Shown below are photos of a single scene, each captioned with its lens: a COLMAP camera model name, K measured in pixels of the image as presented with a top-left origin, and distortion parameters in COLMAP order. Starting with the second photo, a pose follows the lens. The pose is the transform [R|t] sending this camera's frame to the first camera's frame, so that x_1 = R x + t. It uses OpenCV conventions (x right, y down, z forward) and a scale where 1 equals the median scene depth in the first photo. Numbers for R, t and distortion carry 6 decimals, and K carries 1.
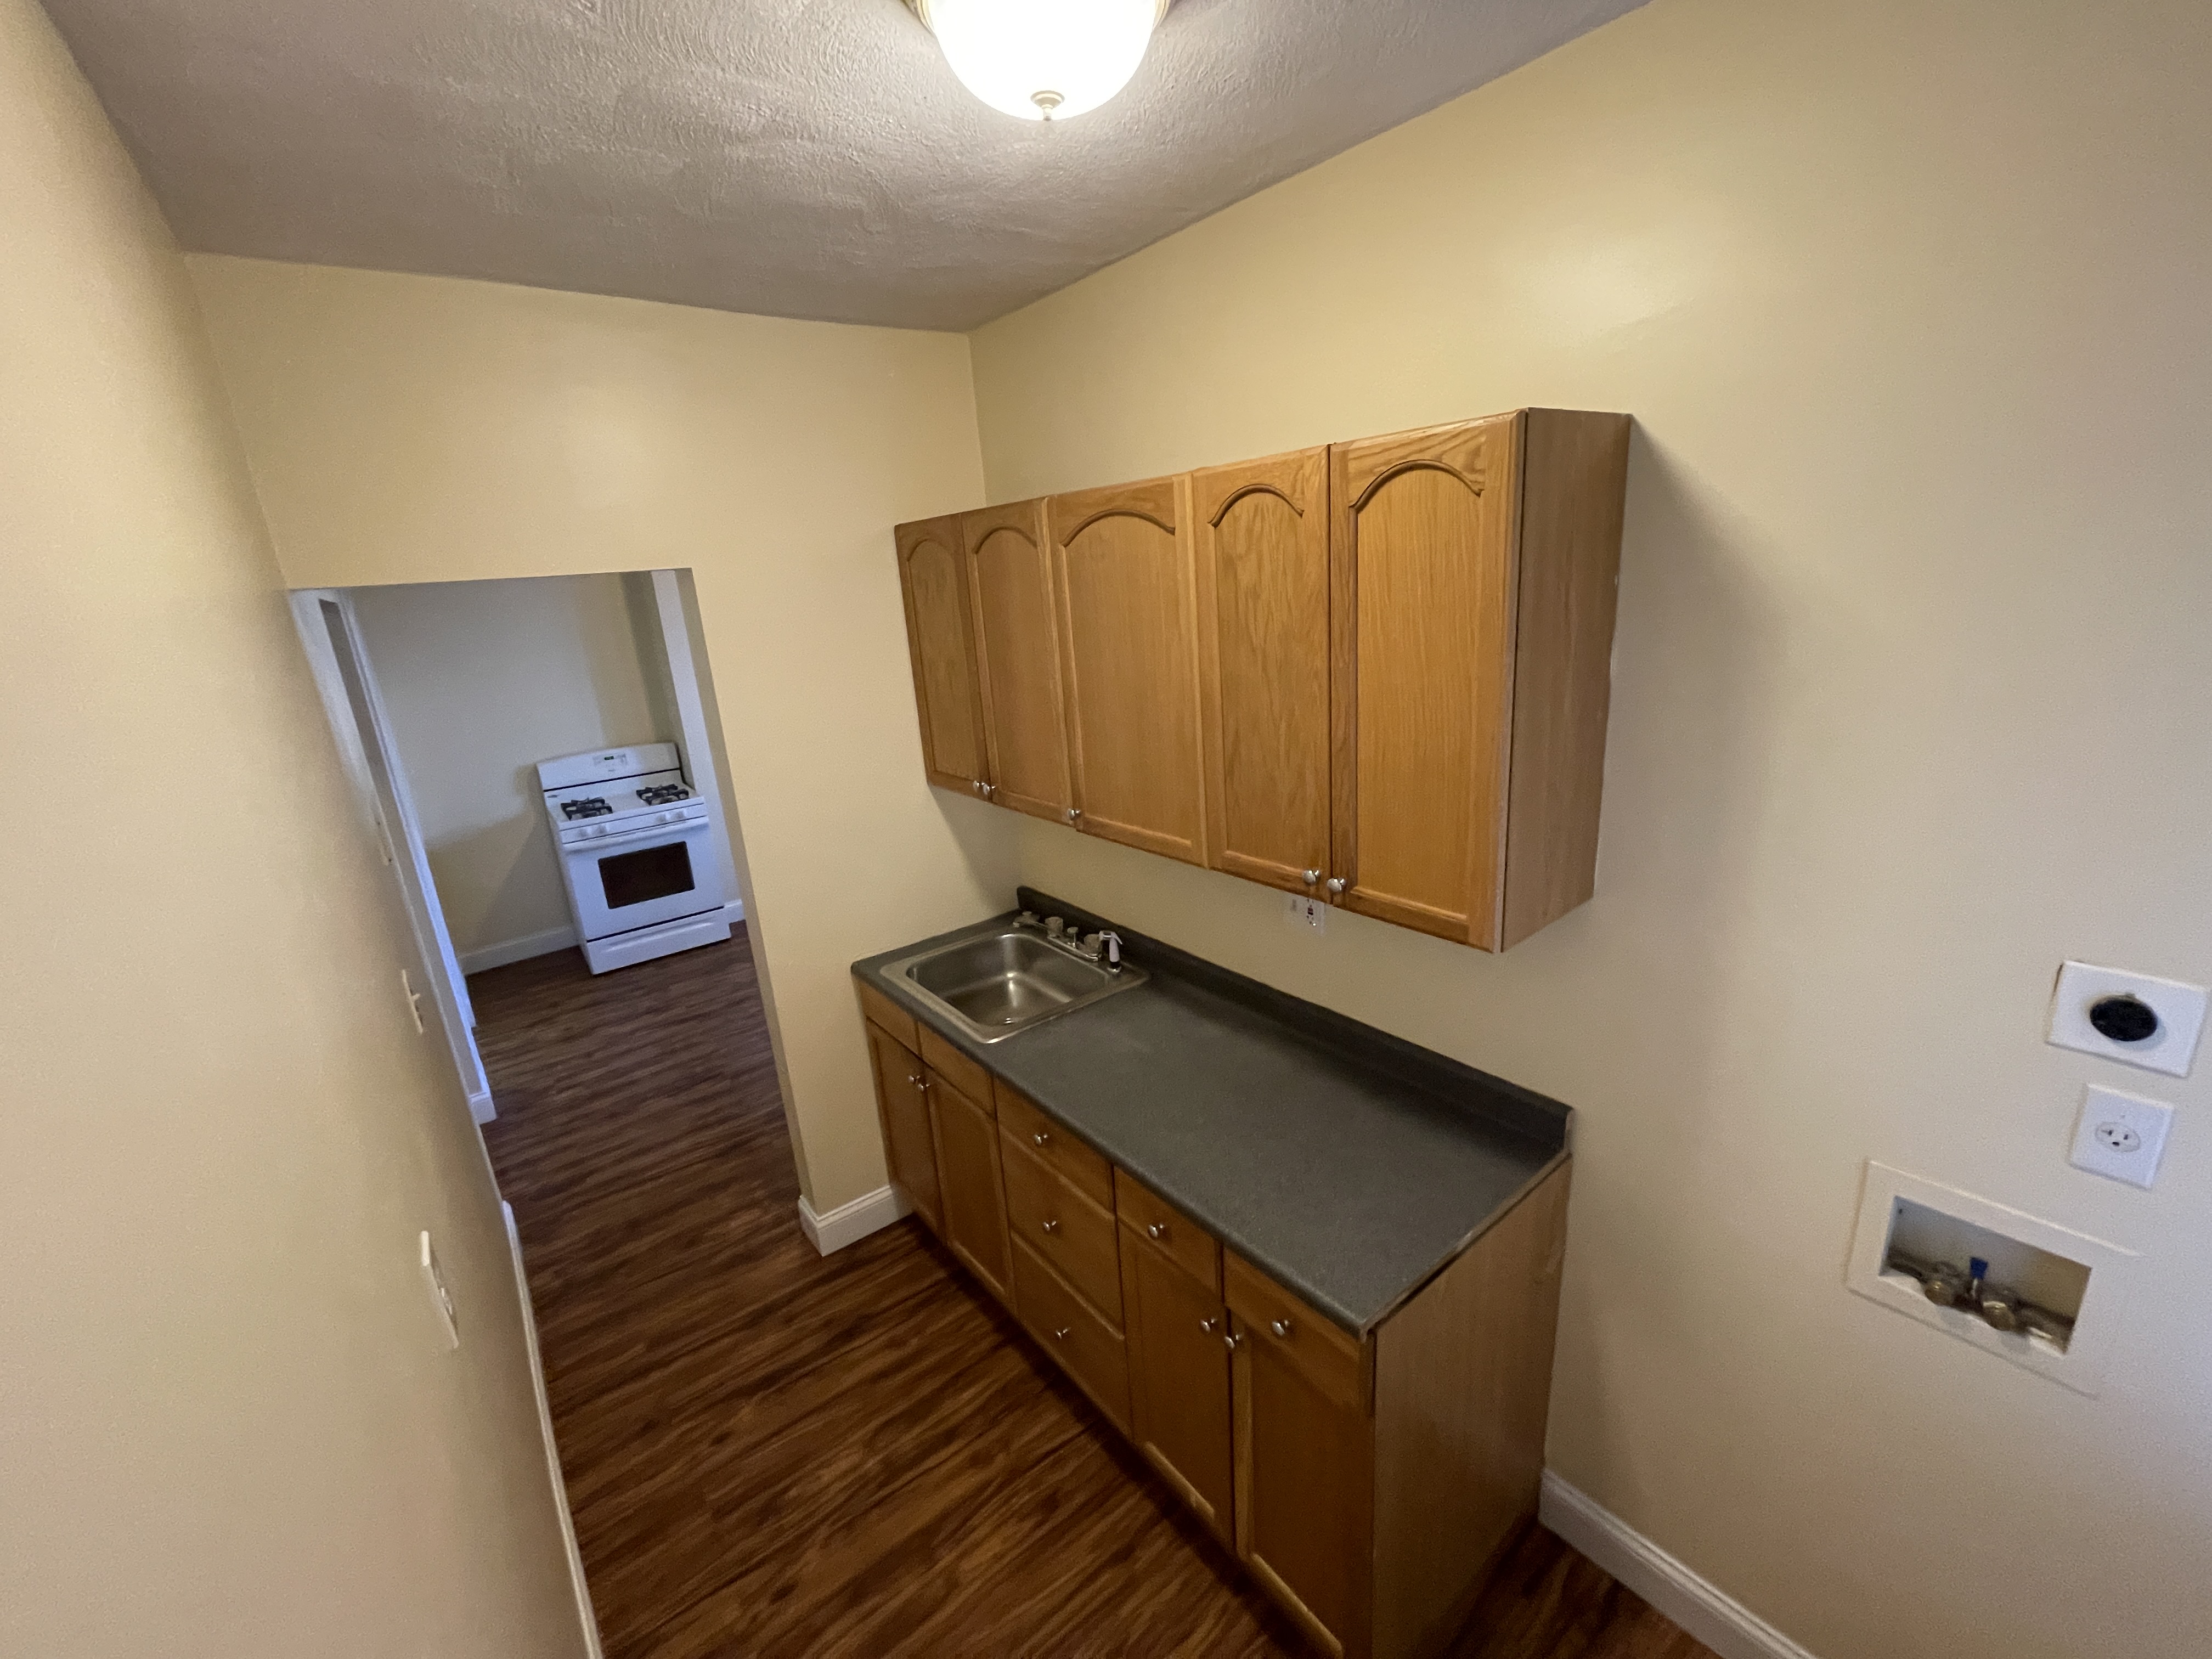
lens RADIAL K [[889.7, 0, 1097.8], [0, 889.7, 827.2], [0, 0, 1]] dist [-0.004506, 0.000912]
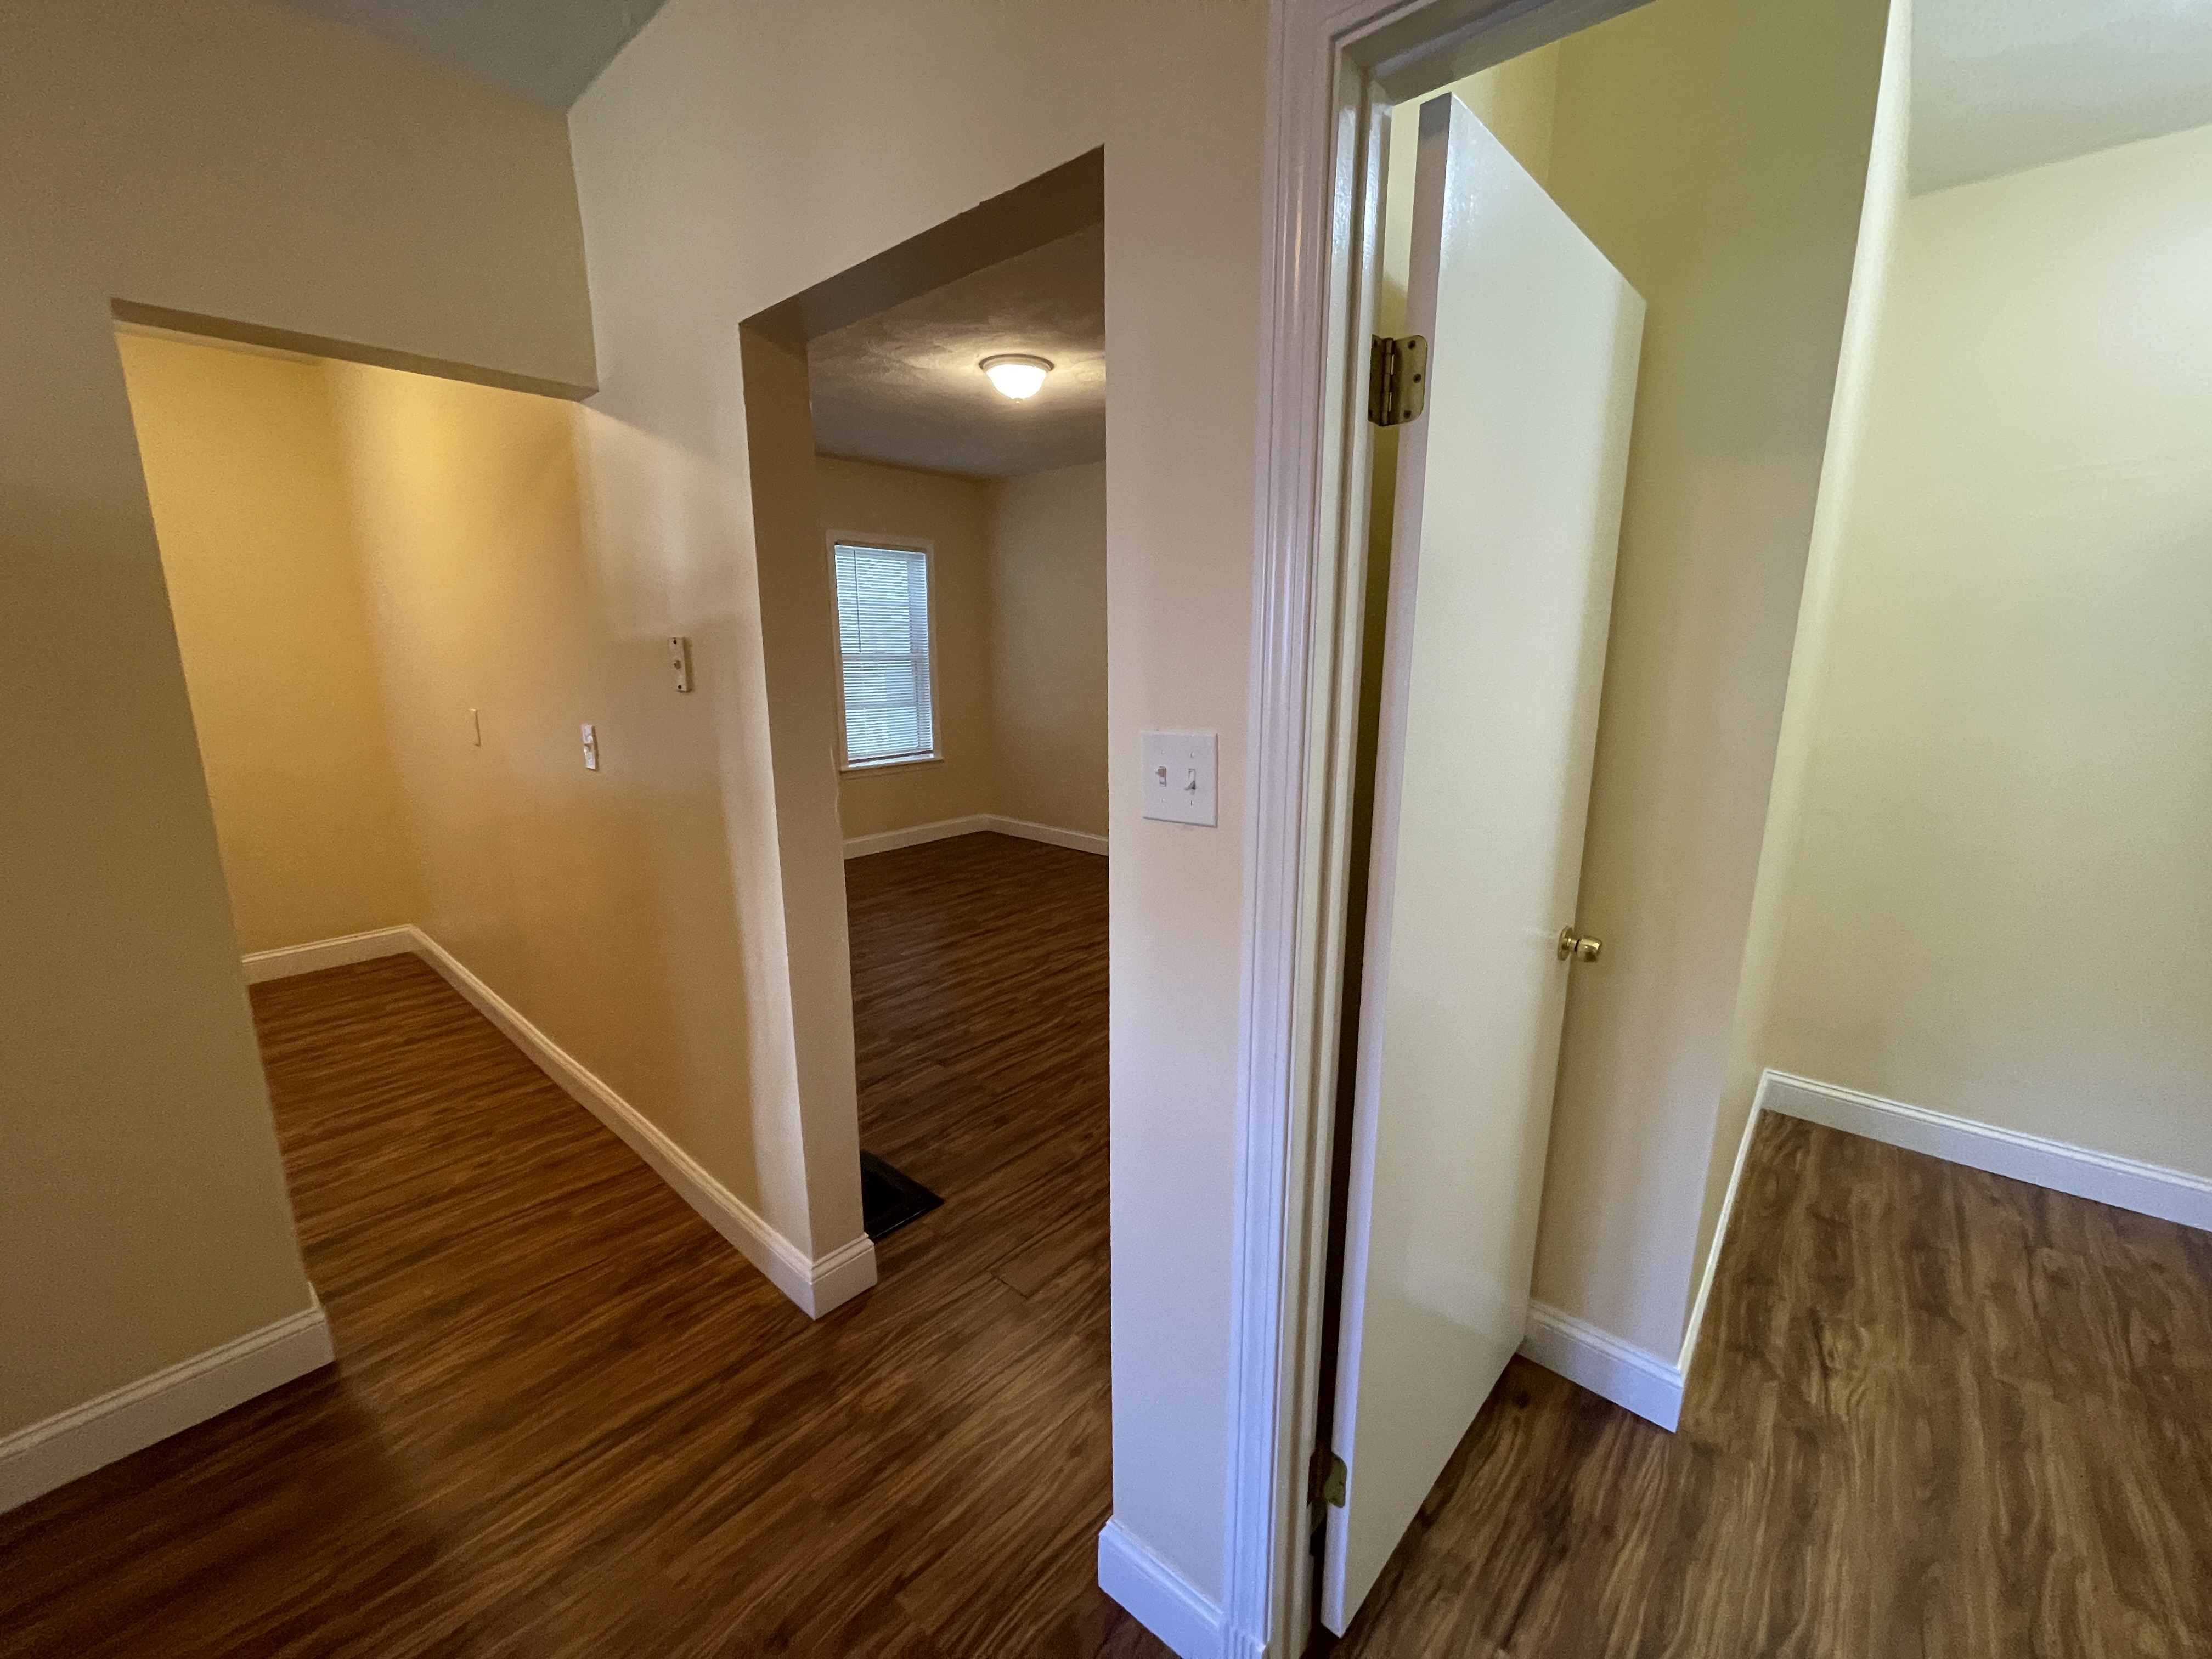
lens RADIAL K [[883.9, 0, 1097.3], [0, 883.9, 826.4], [0, 0, 1]] dist [0.003251, -0.002817]
pose [[-0.979816, 0.108629, -0.167812, -0.835595], [0.015465, 0.878143, 0.478148, -0.204169], [0.199304, 0.465902, -0.862099, 1.527871]]
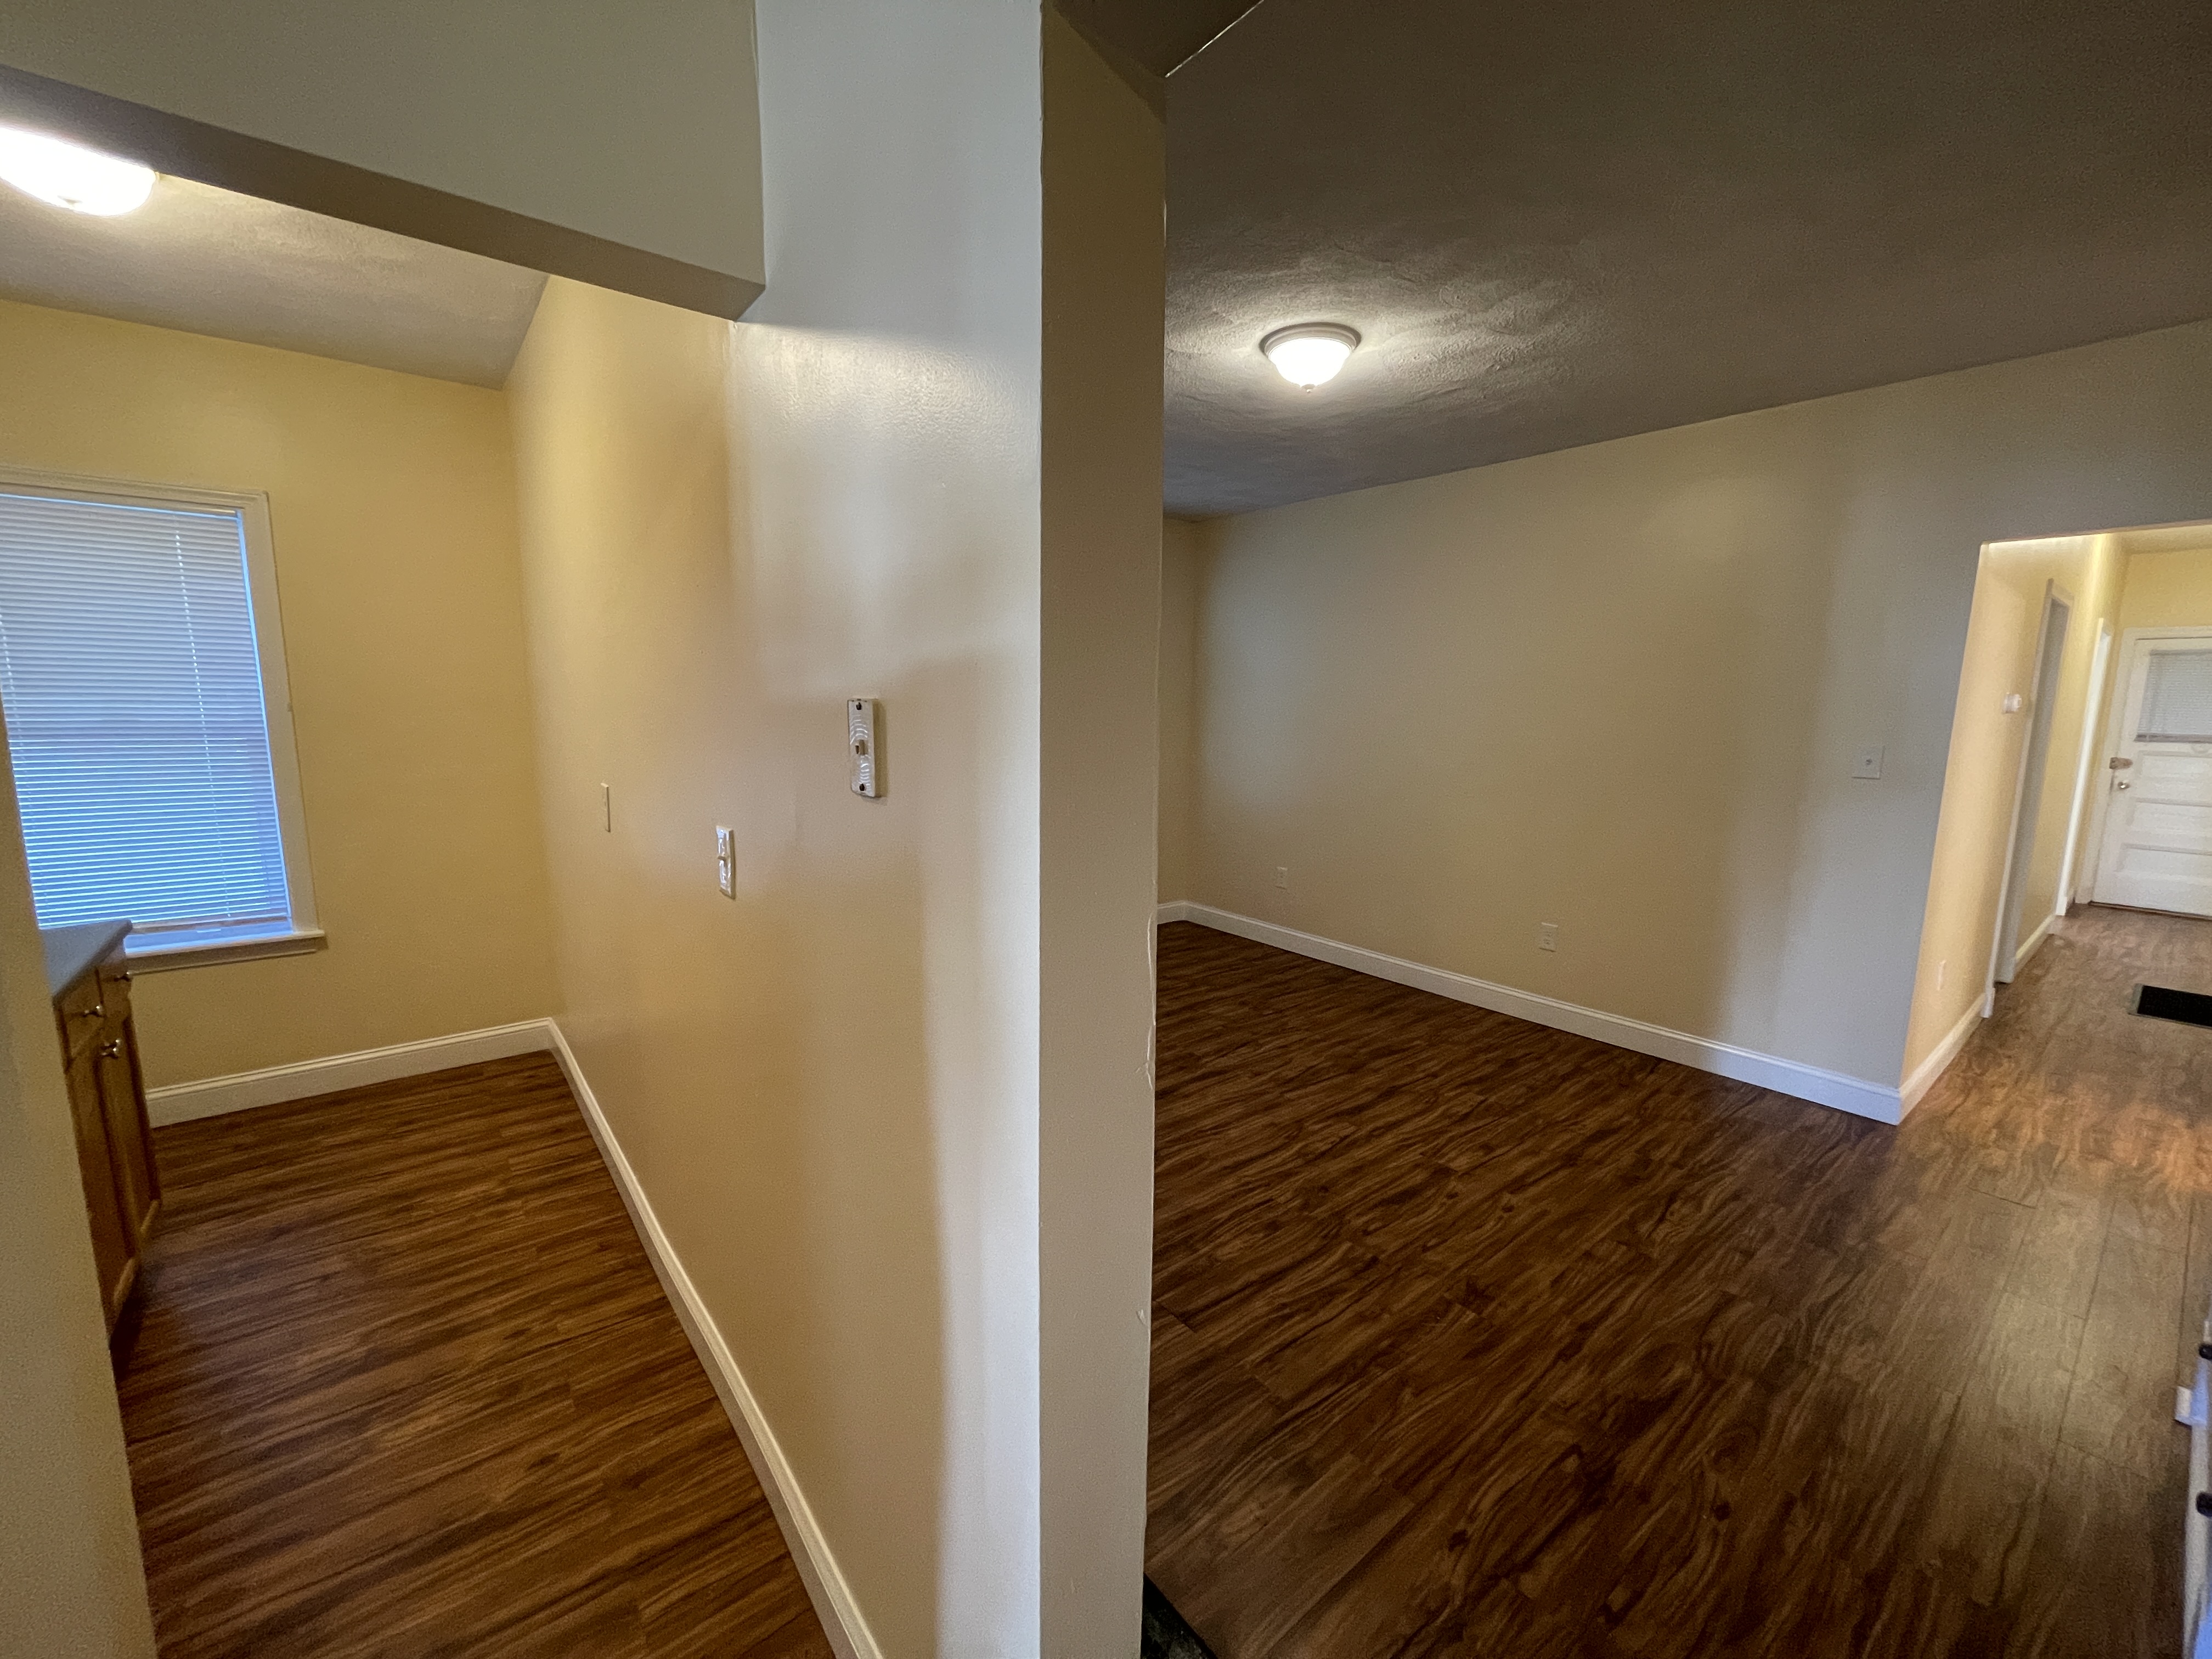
lens RADIAL K [[889.7, 0, 1097.8], [0, 889.7, 827.2], [0, 0, 1]] dist [-0.004506, 0.000912]
pose [[-0.998196, 0.059683, -0.006582, -0.739449], [0.051590, 0.908561, 0.414554, -0.110760], [0.030722, 0.413467, -0.910001, 1.167939]]
